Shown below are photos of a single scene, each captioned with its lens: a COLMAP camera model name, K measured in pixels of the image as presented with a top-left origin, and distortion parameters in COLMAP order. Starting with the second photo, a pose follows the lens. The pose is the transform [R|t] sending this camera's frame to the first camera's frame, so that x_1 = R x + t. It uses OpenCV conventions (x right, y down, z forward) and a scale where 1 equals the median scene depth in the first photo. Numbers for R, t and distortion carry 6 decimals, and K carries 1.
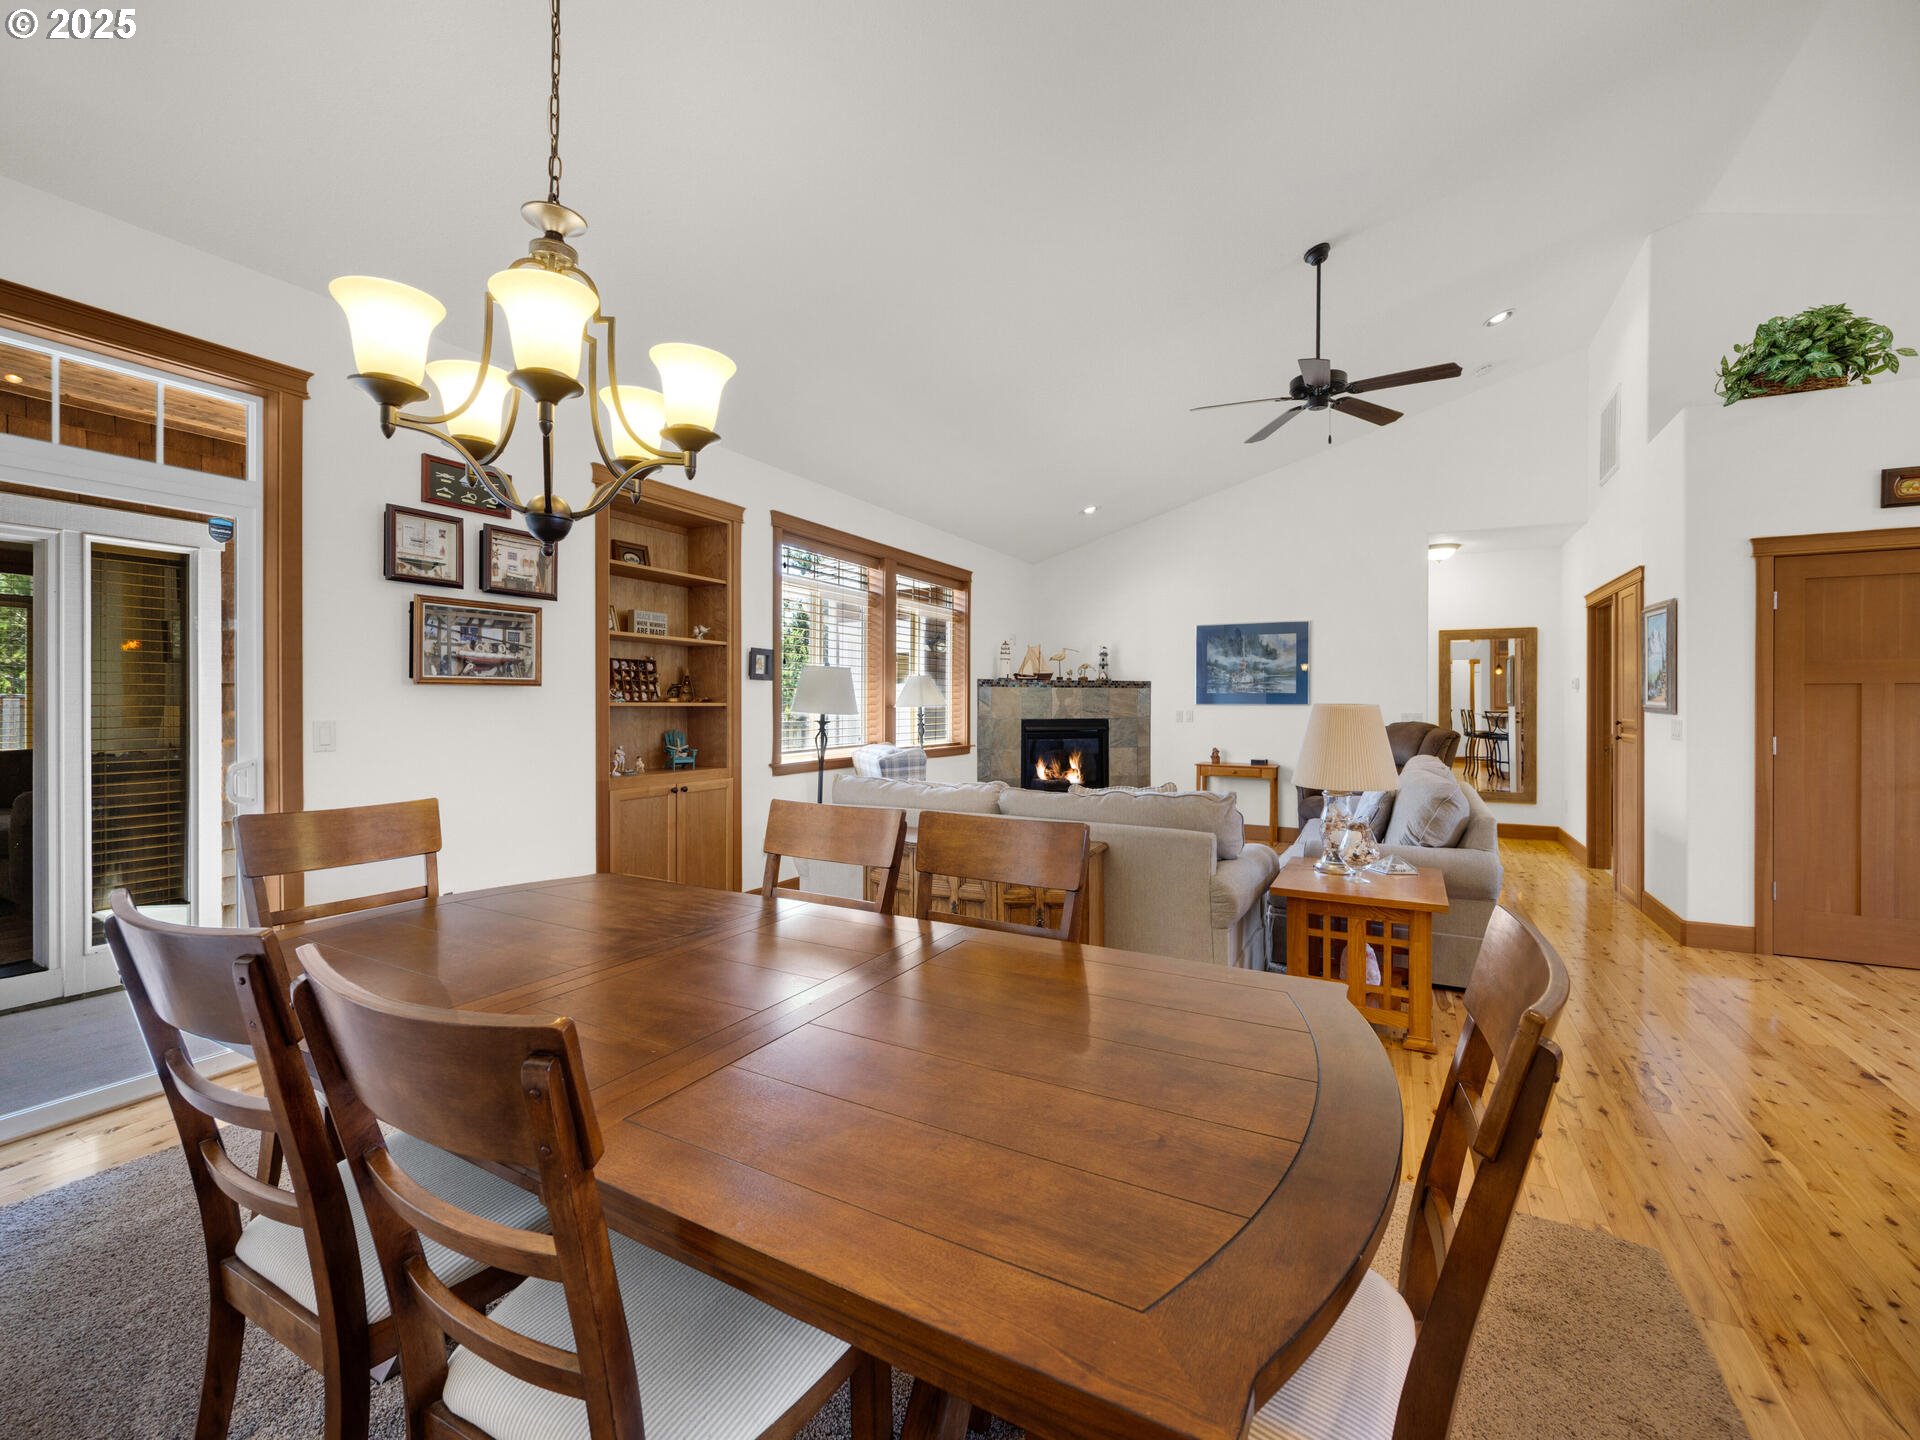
lens RADIAL K [[823.2, 0, 970.9], [0, 823.2, 700.8], [0, 0, 1]] dist [0.002043, 0.000673]
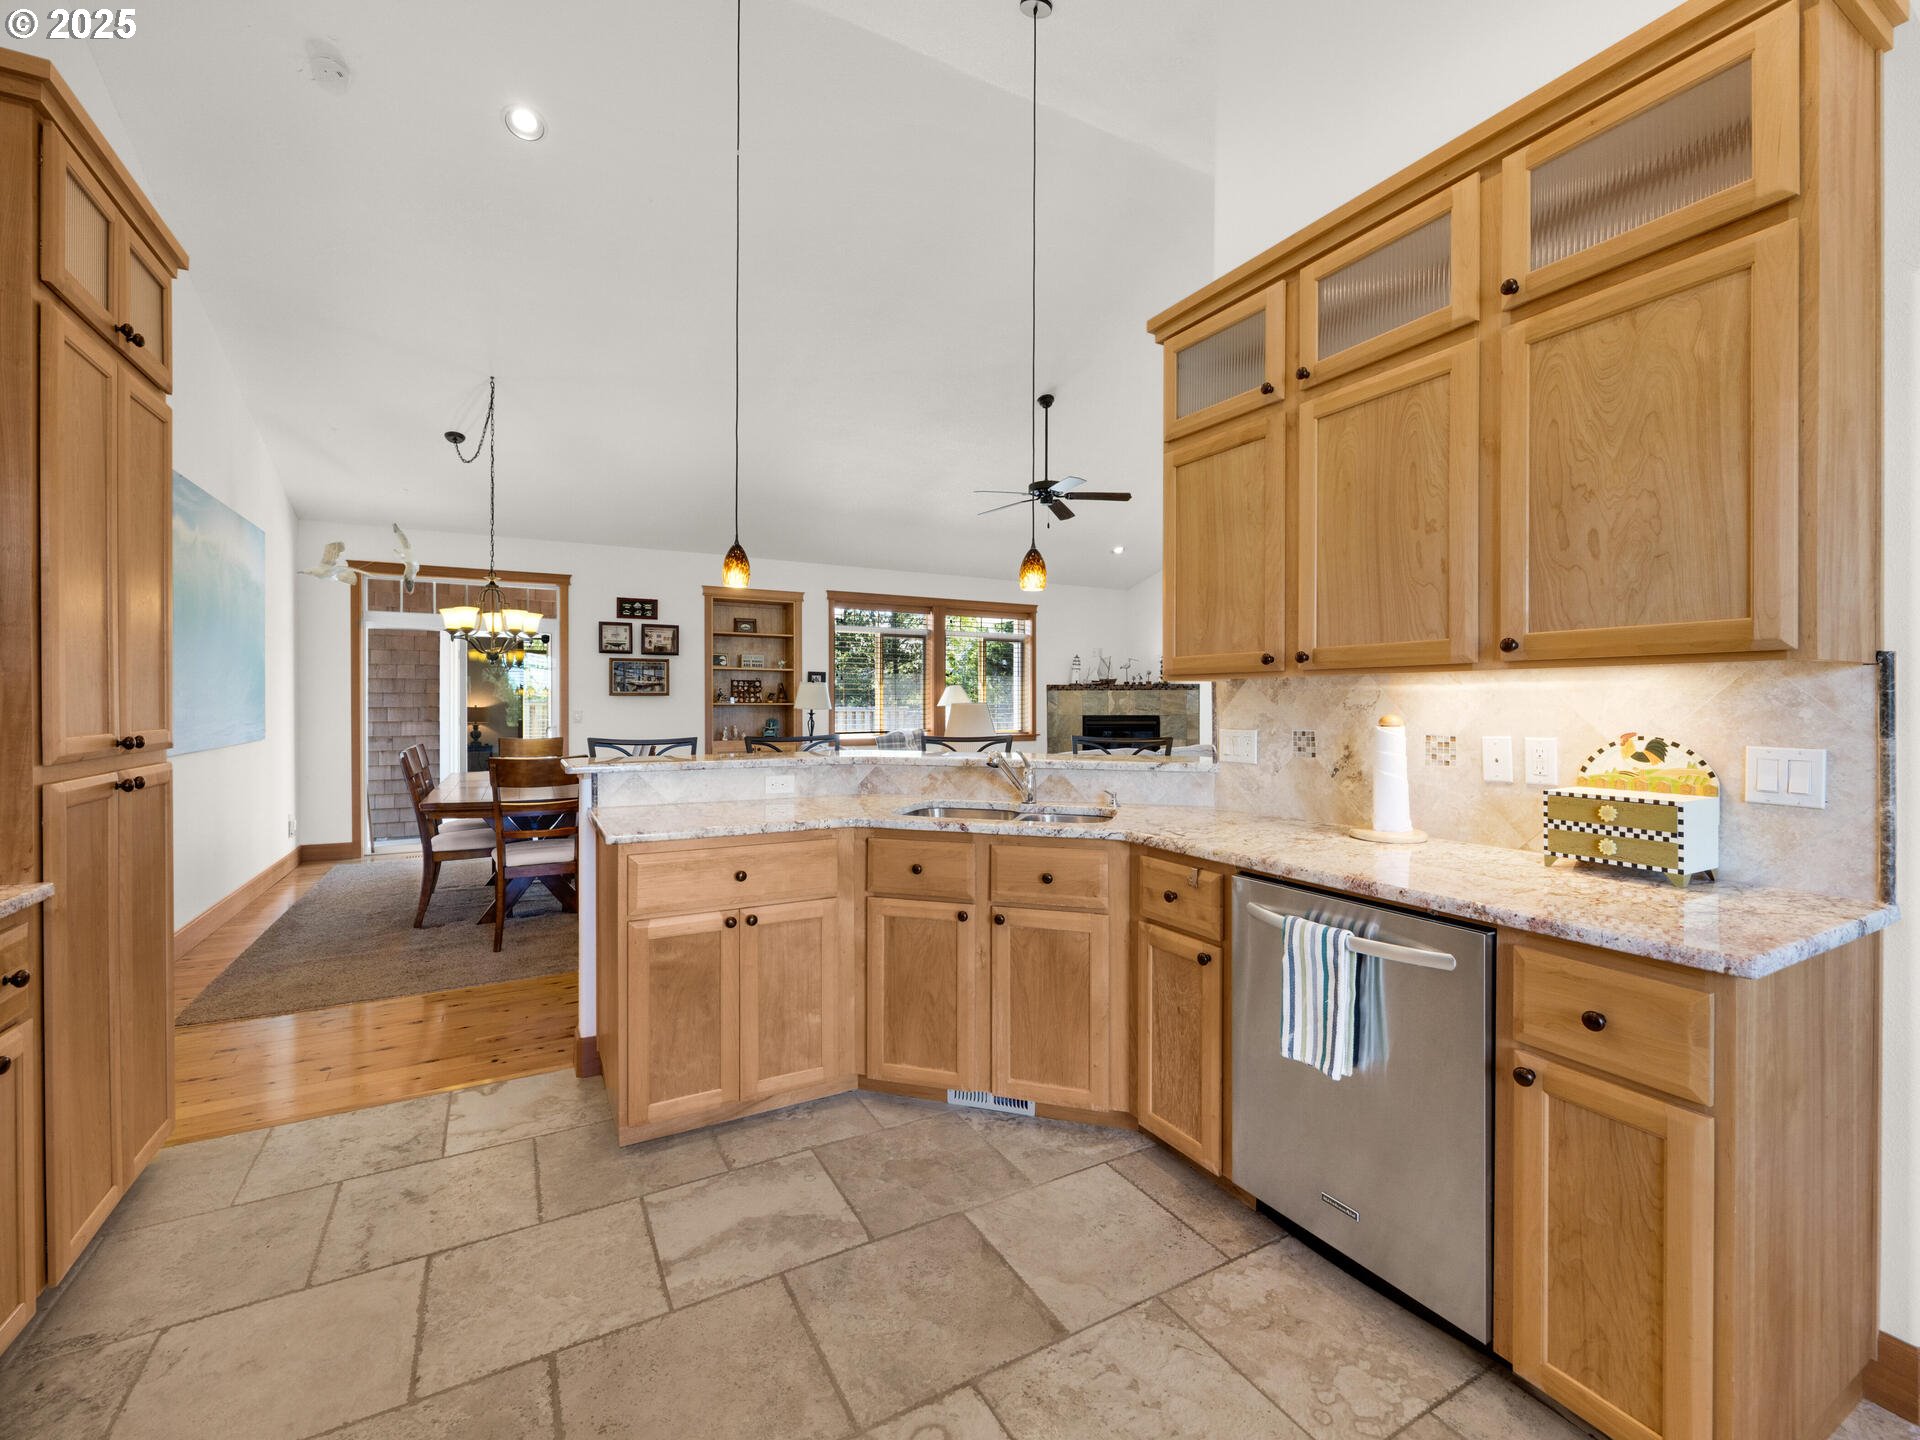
lens RADIAL K [[823.2, 0, 972.5], [0, 823.2, 704.0], [0, 0, 1]] dist [0.002043, 0.000673]
pose [[0.837177, -0.001933, -0.546928, 0.648193], [0.003606, 0.999992, 0.001986, 0.001321], [0.546920, -0.003635, 0.837177, -0.182547]]
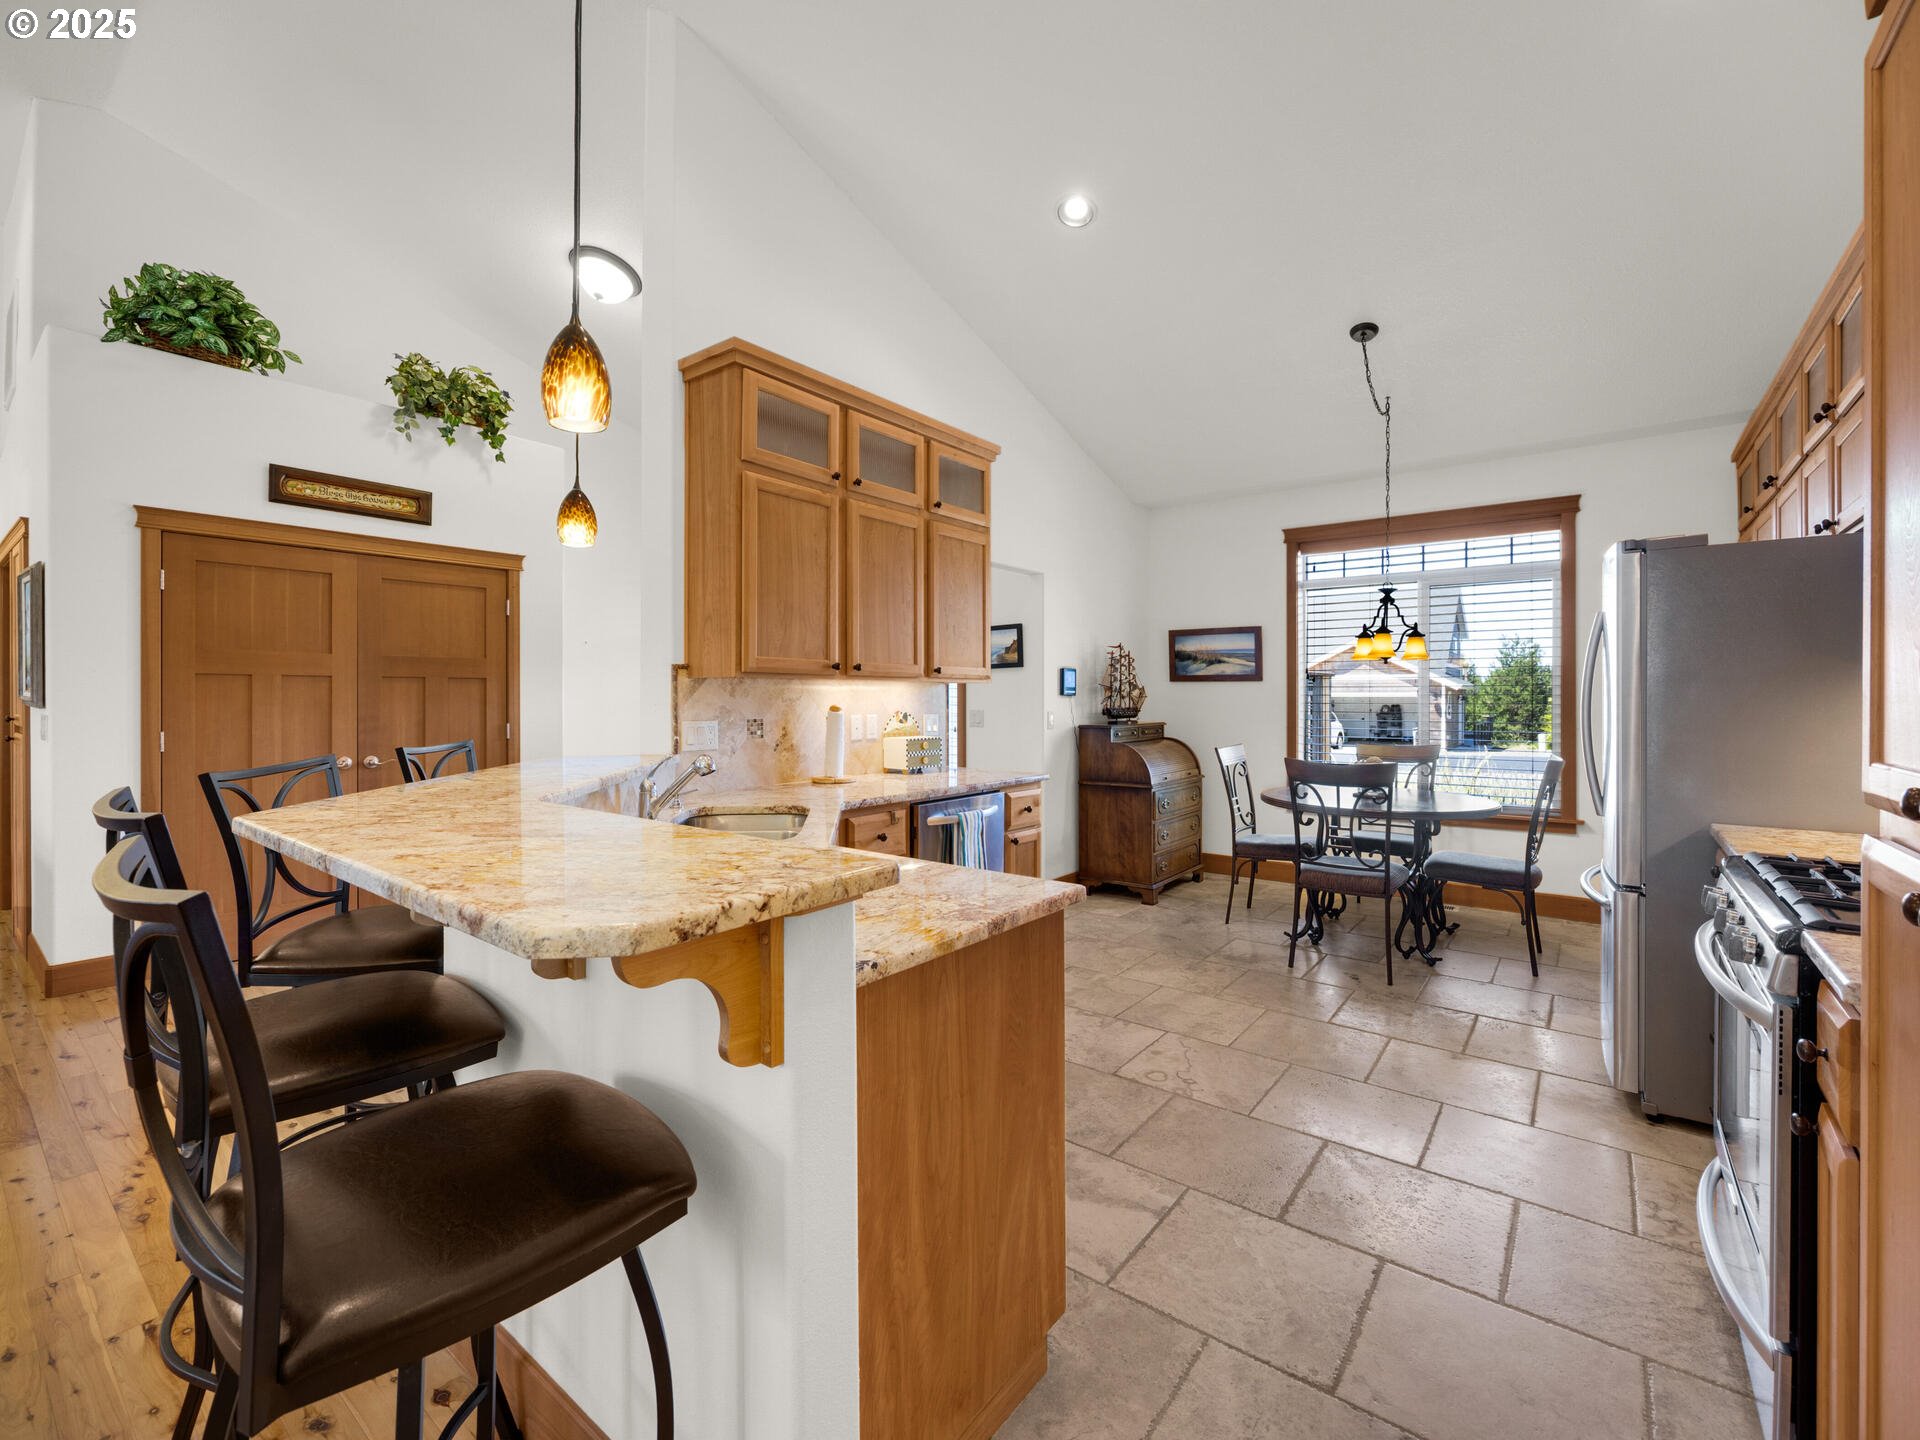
lens RADIAL K [[823.2, 0, 948.5], [0, 823.2, 699.9], [0, 0, 1]] dist [0.002043, 0.000673]
pose [[0.194834, -0.005753, 0.980819, 0.149102], [-0.002911, 0.999975, 0.006444, 0.000361], [-0.980832, -0.004111, 0.194813, -0.006962]]
